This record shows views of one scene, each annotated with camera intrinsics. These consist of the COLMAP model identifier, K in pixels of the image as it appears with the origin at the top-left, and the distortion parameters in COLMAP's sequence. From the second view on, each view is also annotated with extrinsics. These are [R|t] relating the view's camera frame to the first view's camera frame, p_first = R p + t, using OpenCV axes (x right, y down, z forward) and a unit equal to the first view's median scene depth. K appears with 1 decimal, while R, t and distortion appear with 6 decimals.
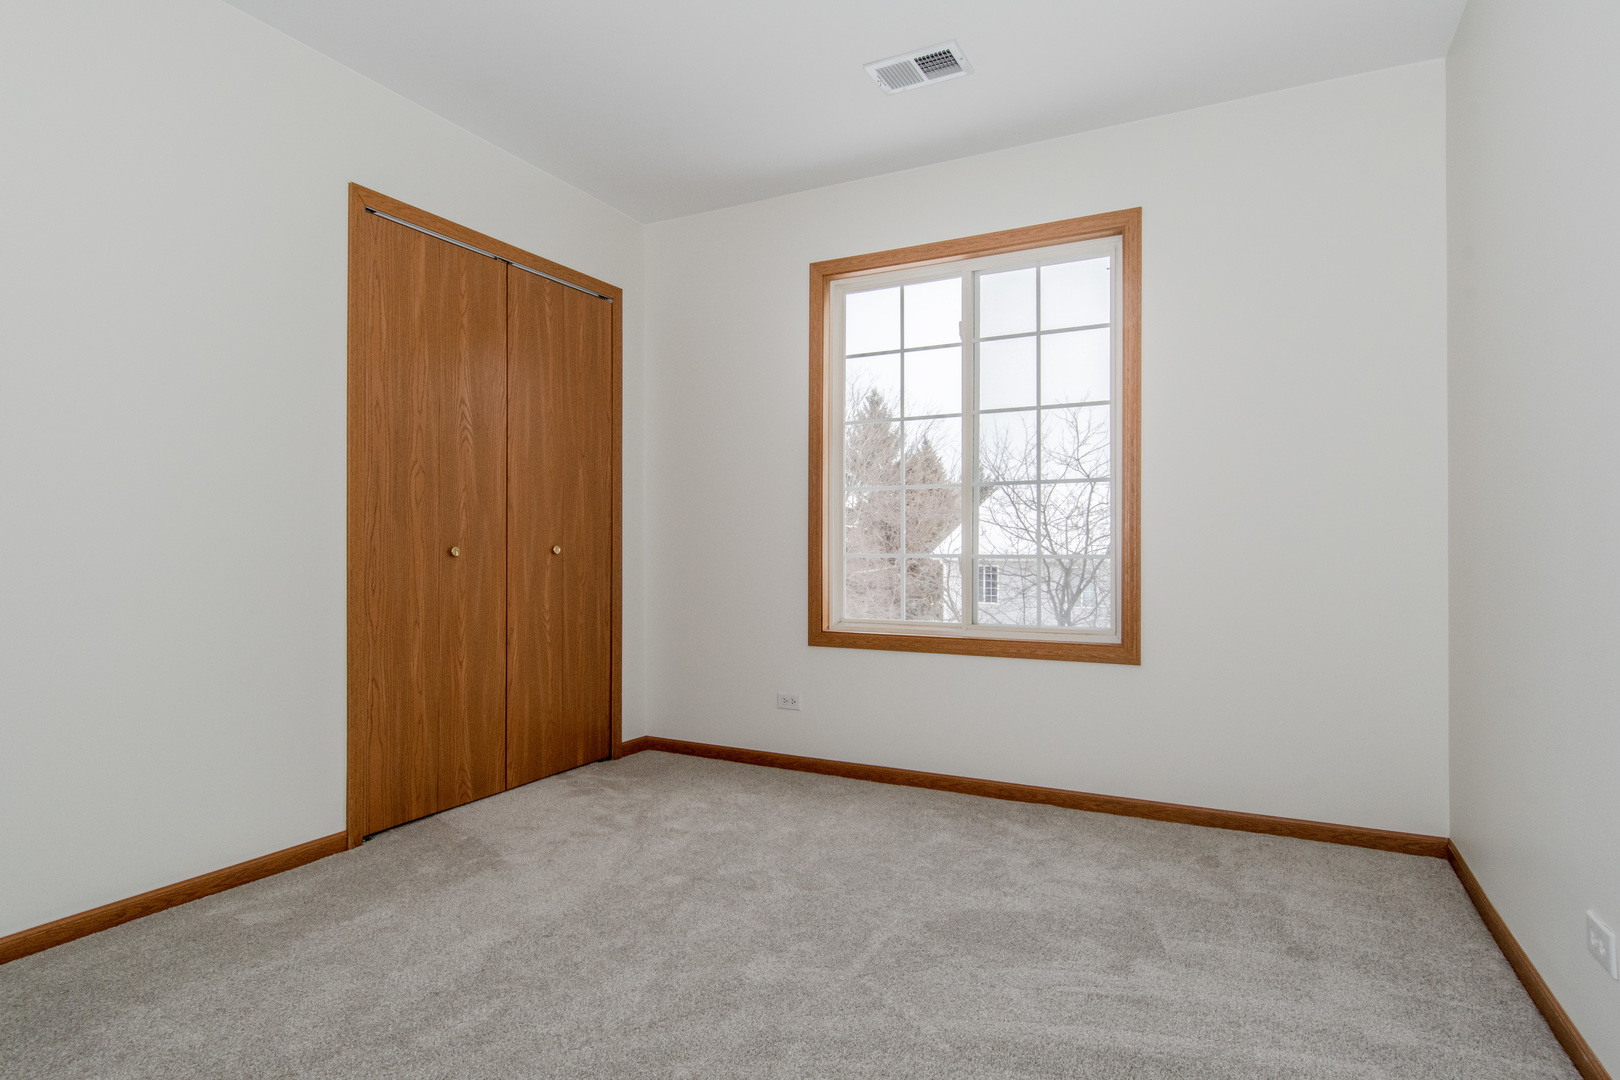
lens RADIAL K [[871.9, 0, 810.0], [0, 871.9, 540.0], [0, 0, 1]] dist [0.001832, -0.002324]
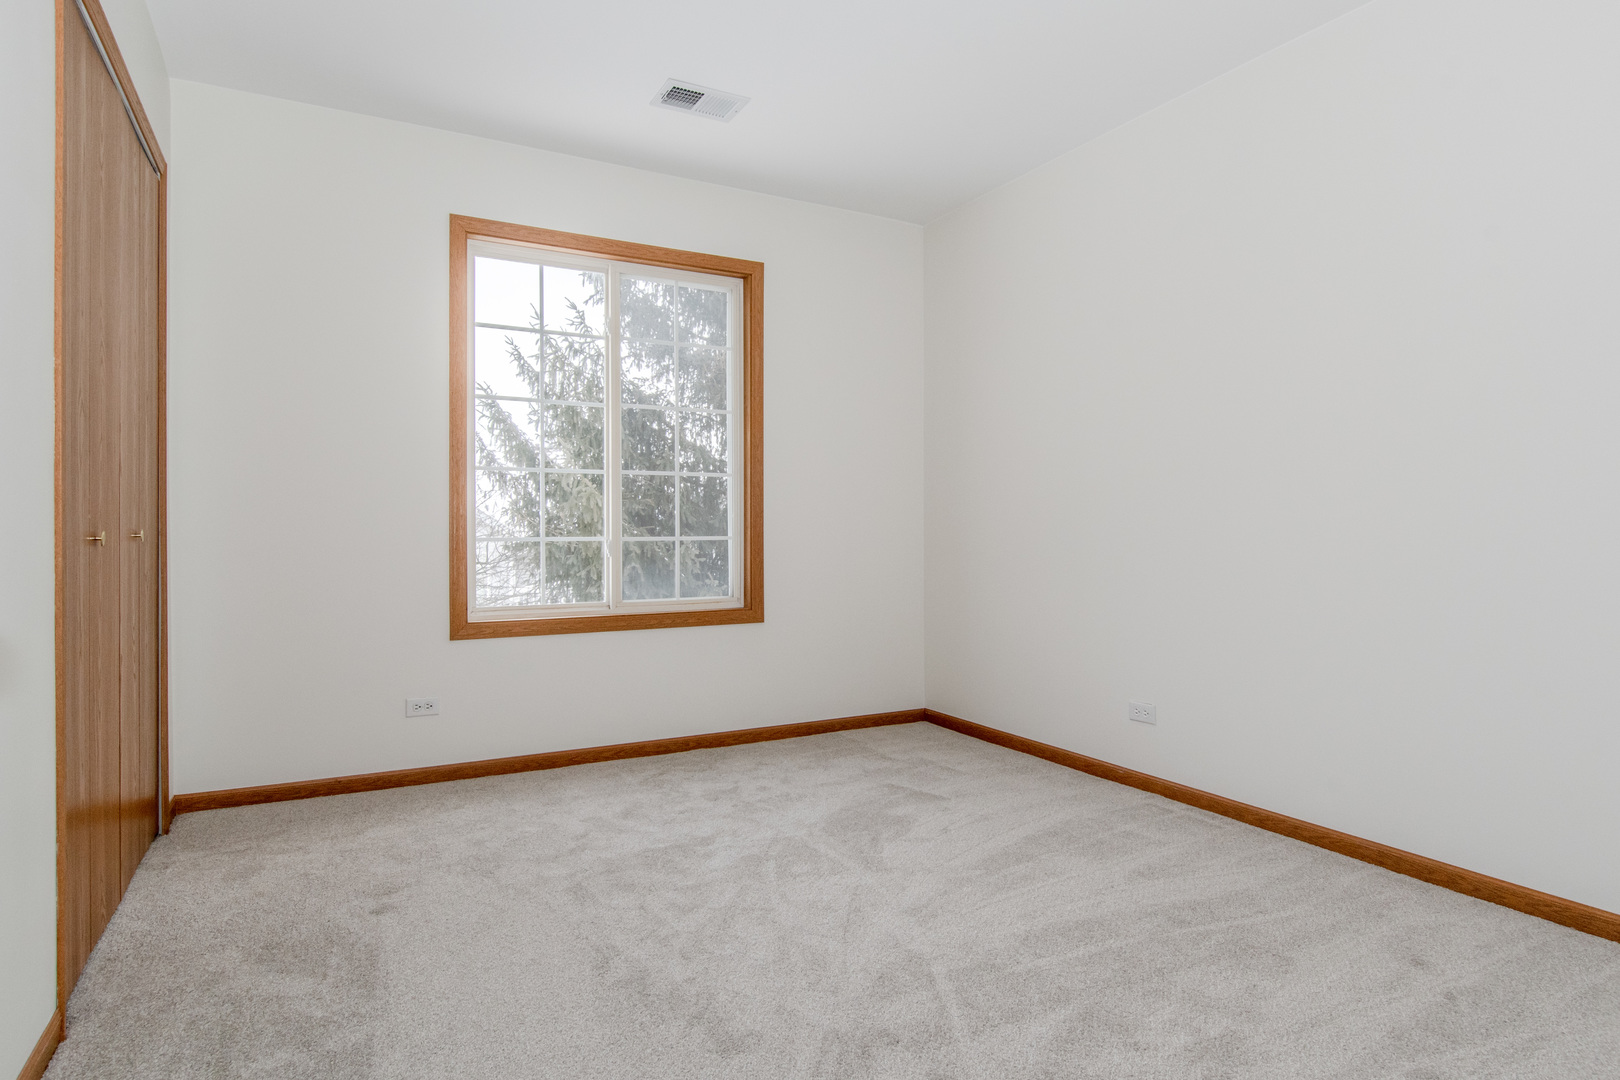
lens RADIAL K [[871.9, 0, 810.0], [0, 871.9, 540.0], [0, 0, 1]] dist [0.001832, -0.002324]
pose [[0.568010, -0.006433, 0.822997, -0.621725], [0.000153, 0.999970, 0.007711, 0.013265], [-0.823022, -0.004254, 0.567994, 0.219048]]
